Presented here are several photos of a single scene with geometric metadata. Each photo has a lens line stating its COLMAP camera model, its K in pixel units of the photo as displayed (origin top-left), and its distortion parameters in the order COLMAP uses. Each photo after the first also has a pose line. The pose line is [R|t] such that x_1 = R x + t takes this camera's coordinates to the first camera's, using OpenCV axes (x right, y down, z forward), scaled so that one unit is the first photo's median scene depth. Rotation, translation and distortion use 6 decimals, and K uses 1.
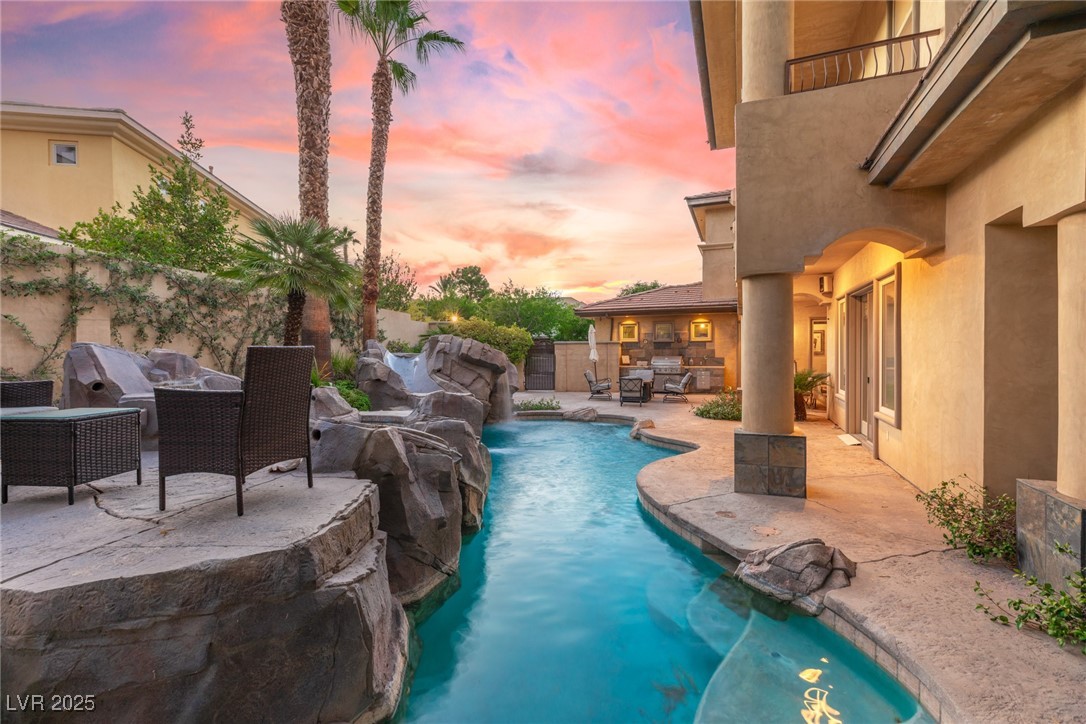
lens RADIAL K [[483.1, 0, 545.6], [0, 483.1, 355.9], [0, 0, 1]] dist [0.005177, -0.000427]
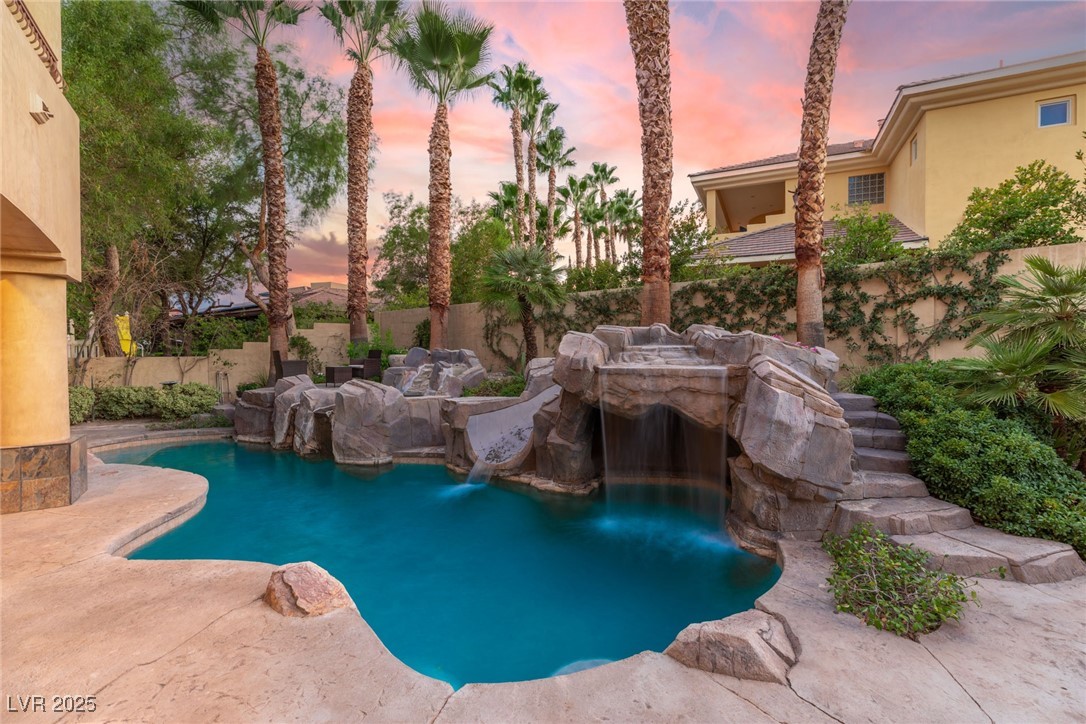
lens RADIAL K [[483.1, 0, 544.2], [0, 483.1, 355.7], [0, 0, 1]] dist [0.005177, -0.000427]
pose [[-0.571356, 0.019309, -0.820475, 0.581952], [-0.001104, 0.999704, 0.024296, -0.029856], [0.820702, 0.014787, -0.571166, 2.045860]]
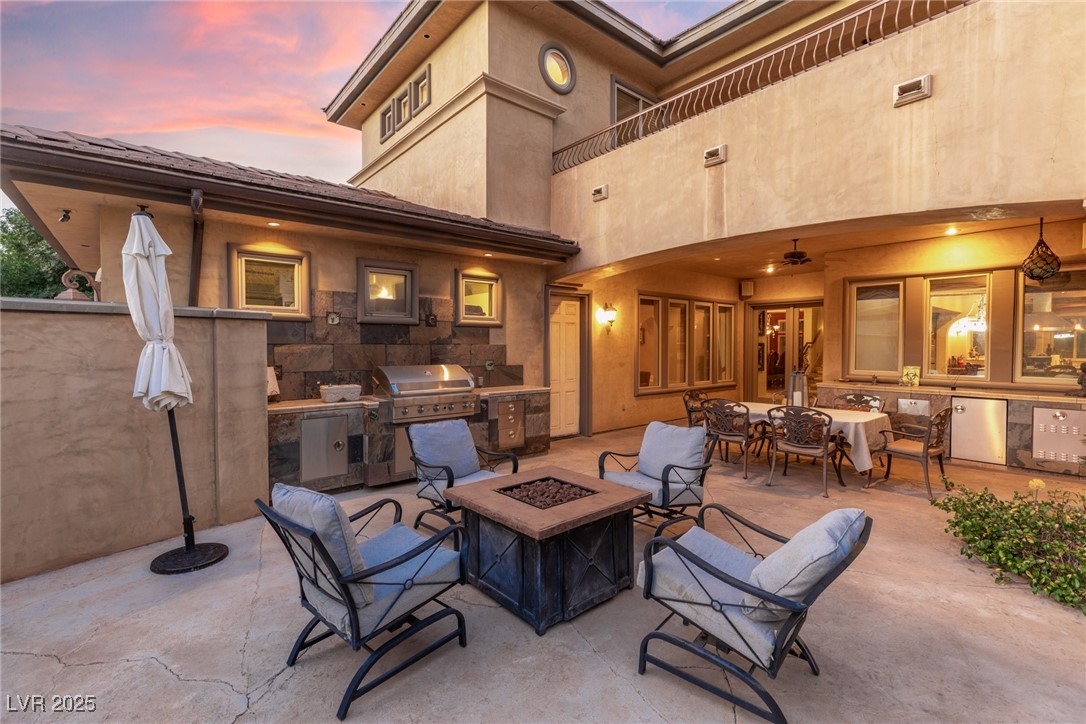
lens RADIAL K [[483.1, 0, 545.5], [0, 483.1, 354.5], [0, 0, 1]] dist [0.005177, -0.000427]
pose [[0.472029, -0.011126, 0.881513, -0.004233], [0.006394, 0.999937, 0.009197, -0.026856], [-0.881560, 0.001295, 0.472070, 2.150988]]
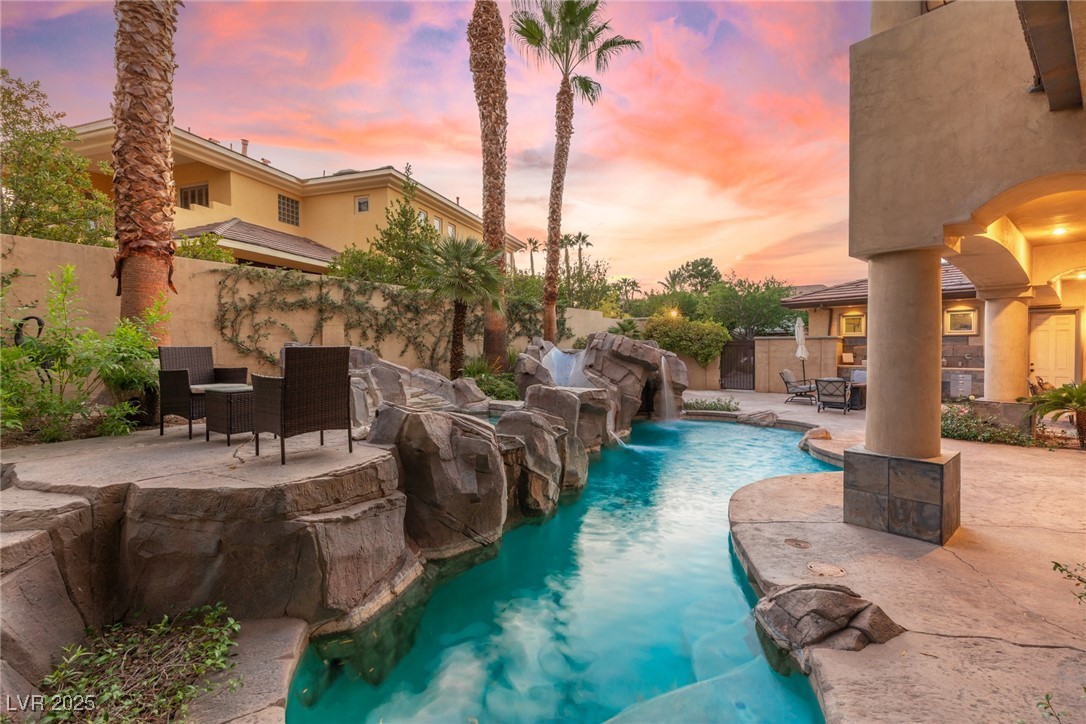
lens RADIAL K [[483.1, 0, 546.4], [0, 483.1, 355.2], [0, 0, 1]] dist [0.005177, -0.000427]
pose [[0.885028, 0.010566, -0.465418, 0.275462], [-0.006685, 0.999928, 0.009987, -0.005291], [0.465490, -0.005727, 0.885035, 0.035449]]
